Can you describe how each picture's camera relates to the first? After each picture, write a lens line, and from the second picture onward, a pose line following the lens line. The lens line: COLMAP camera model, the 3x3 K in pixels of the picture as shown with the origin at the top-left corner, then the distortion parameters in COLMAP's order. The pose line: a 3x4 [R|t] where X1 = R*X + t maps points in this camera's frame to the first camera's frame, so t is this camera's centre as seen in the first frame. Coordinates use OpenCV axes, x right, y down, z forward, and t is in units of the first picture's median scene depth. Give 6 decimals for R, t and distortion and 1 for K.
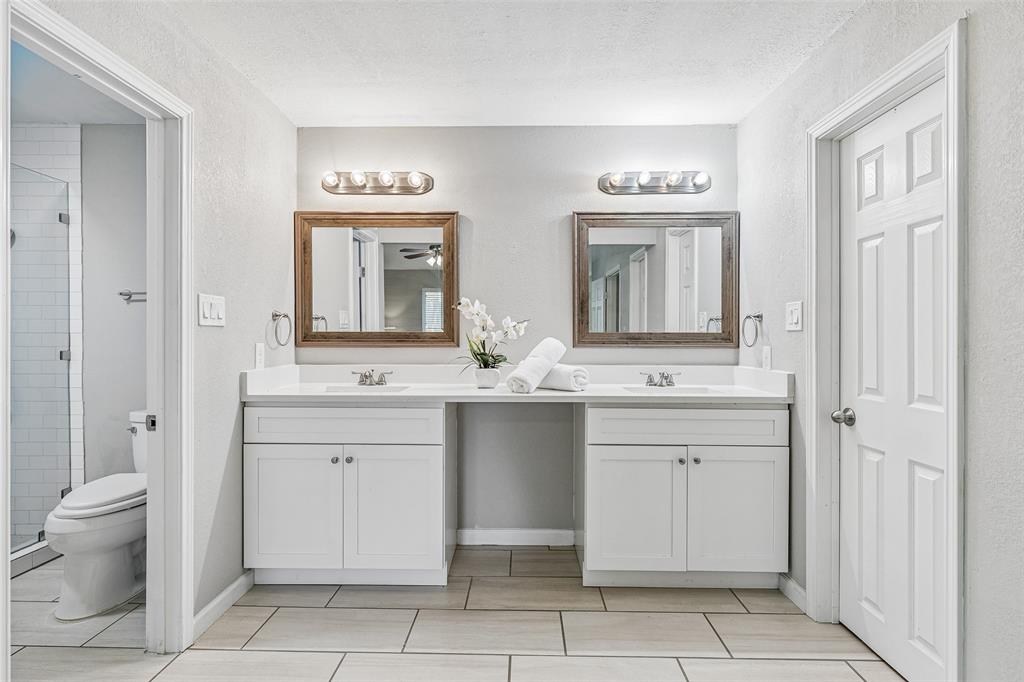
lens RADIAL K [[500.8, 0, 514.2], [0, 500.8, 340.3], [0, 0, 1]] dist [-0.005909, -0.000559]
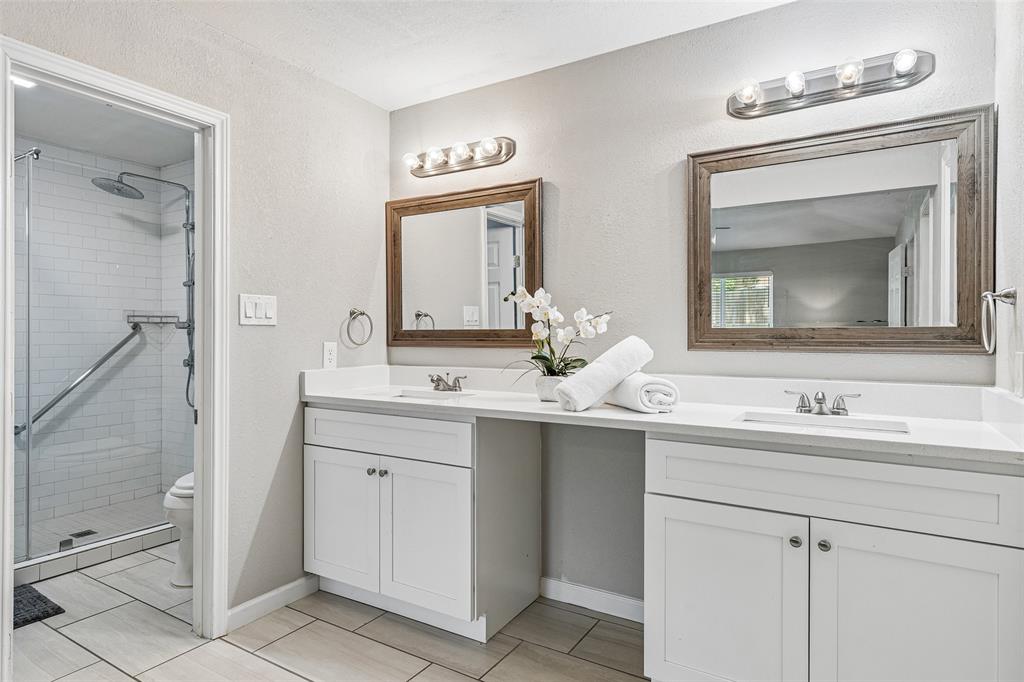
lens RADIAL K [[580.9, 0, 508.3], [0, 580.9, 339.4], [0, 0, 1]] dist [0.002835, -0.000678]
pose [[0.859220, 0.001238, -0.511604, 0.333973], [-0.000503, 0.999999, 0.001575, -0.001671], [0.511605, -0.001096, 0.859220, 0.189769]]
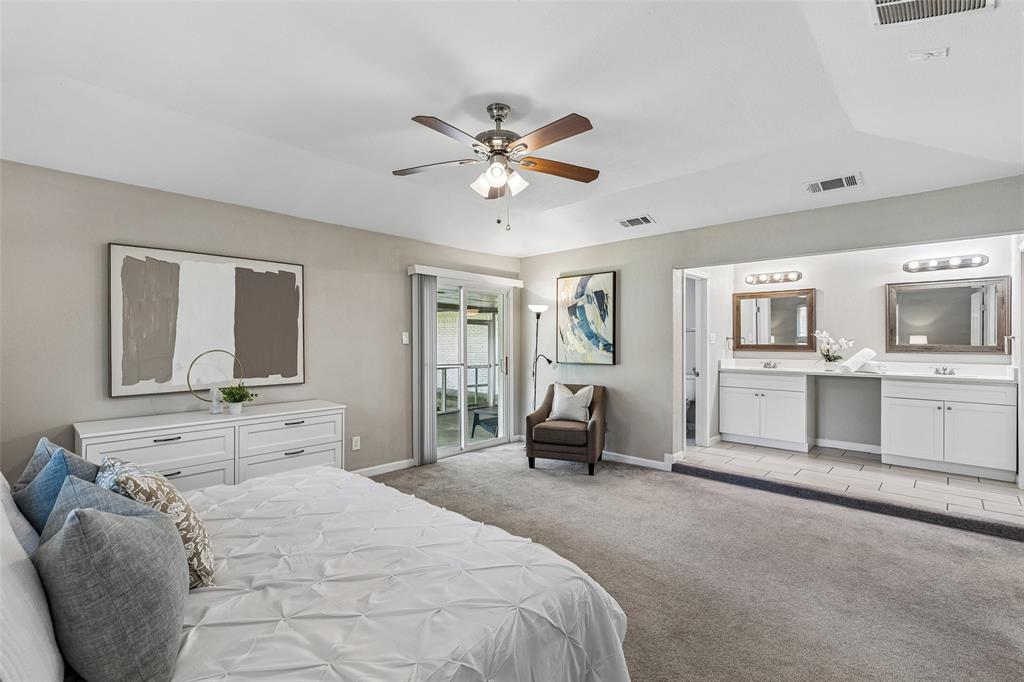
lens RADIAL K [[463.4, 0, 504.4], [0, 463.4, 342.3], [0, 0, 1]] dist [0.005712, -0.001639]
pose [[0.735088, -0.000300, -0.677972, 0.267447], [-0.002126, 0.999994, -0.002747, -0.020124], [0.677968, 0.003460, 0.735083, -1.415238]]
